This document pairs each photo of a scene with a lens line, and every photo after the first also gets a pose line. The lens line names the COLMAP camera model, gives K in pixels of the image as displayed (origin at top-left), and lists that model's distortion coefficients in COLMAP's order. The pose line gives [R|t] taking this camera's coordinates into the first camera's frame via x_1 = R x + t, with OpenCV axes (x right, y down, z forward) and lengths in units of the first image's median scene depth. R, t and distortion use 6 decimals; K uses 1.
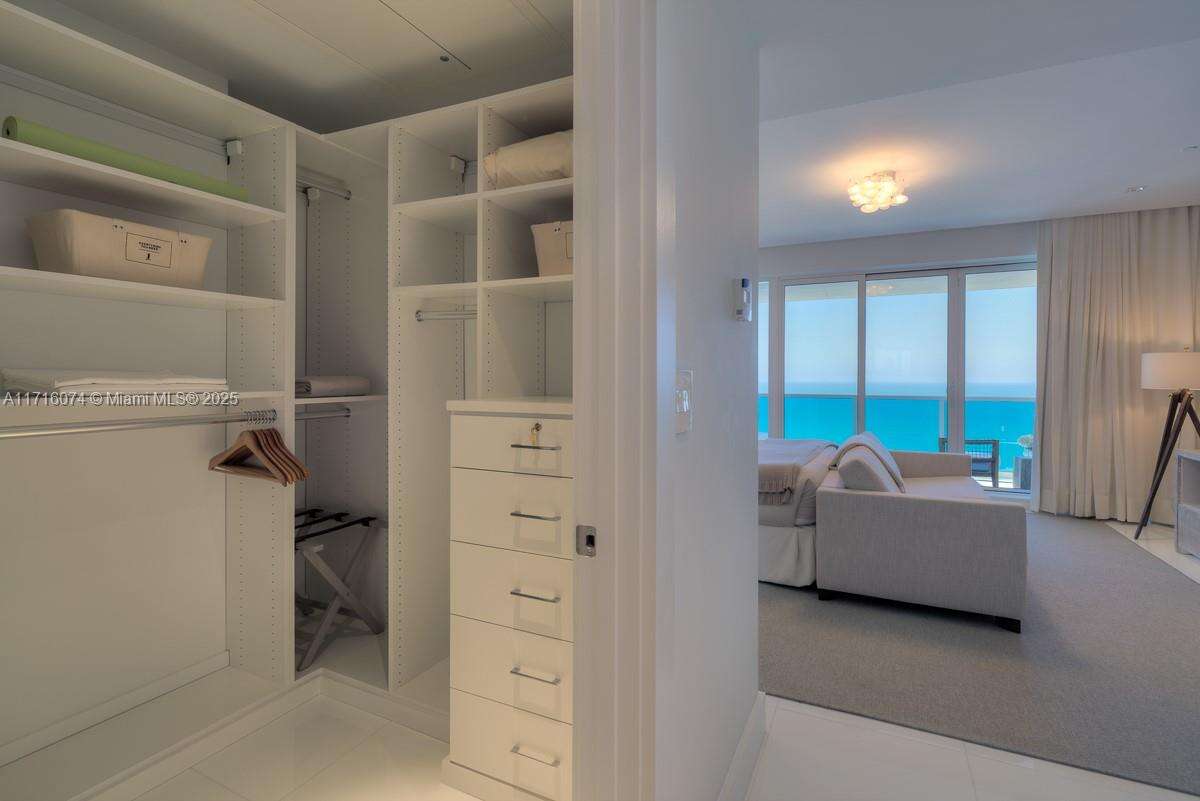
lens RADIAL K [[582.8, 0, 596.2], [0, 582.8, 390.5], [0, 0, 1]] dist [0.000828, -0.000044]
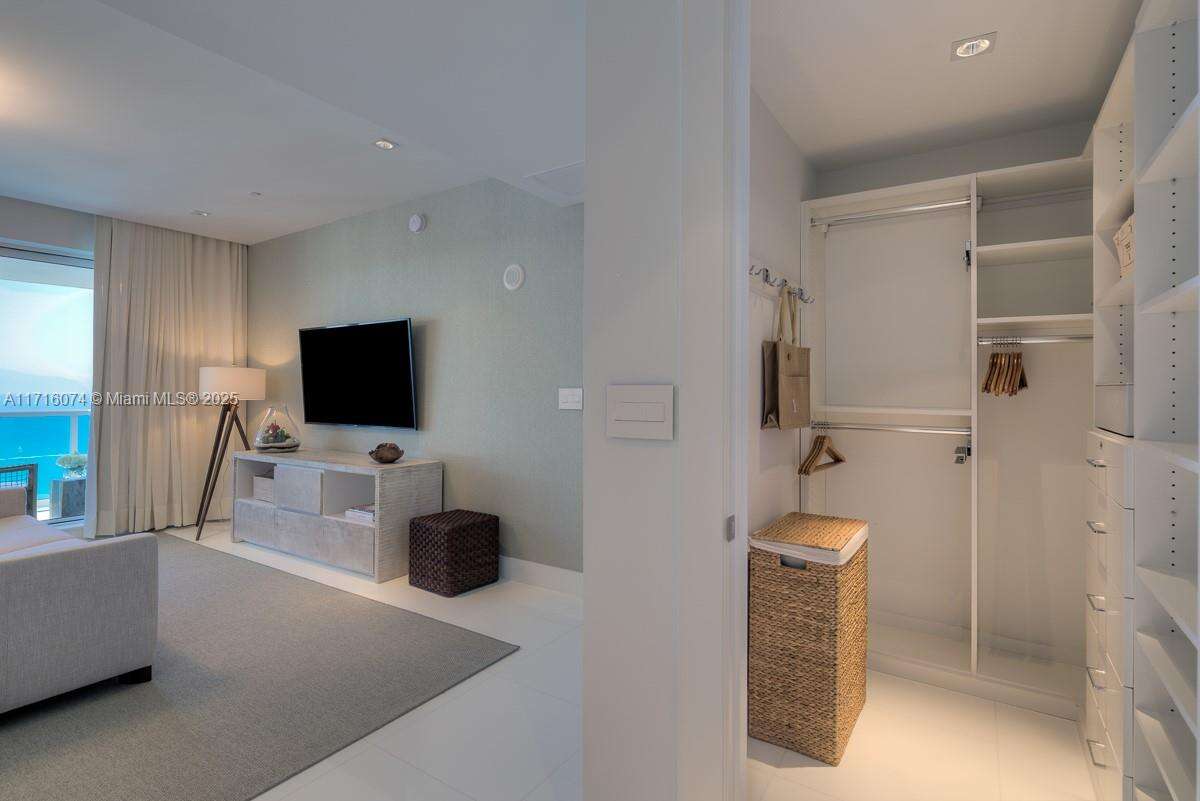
lens RADIAL K [[582.8, 0, 597.9], [0, 582.8, 397.3], [0, 0, 1]] dist [0.000828, -0.000044]
pose [[0.146809, -0.013709, 0.989070, -0.021645], [0.020912, 0.999723, 0.010752, -0.003542], [-0.988944, 0.019105, 0.147055, 0.105599]]
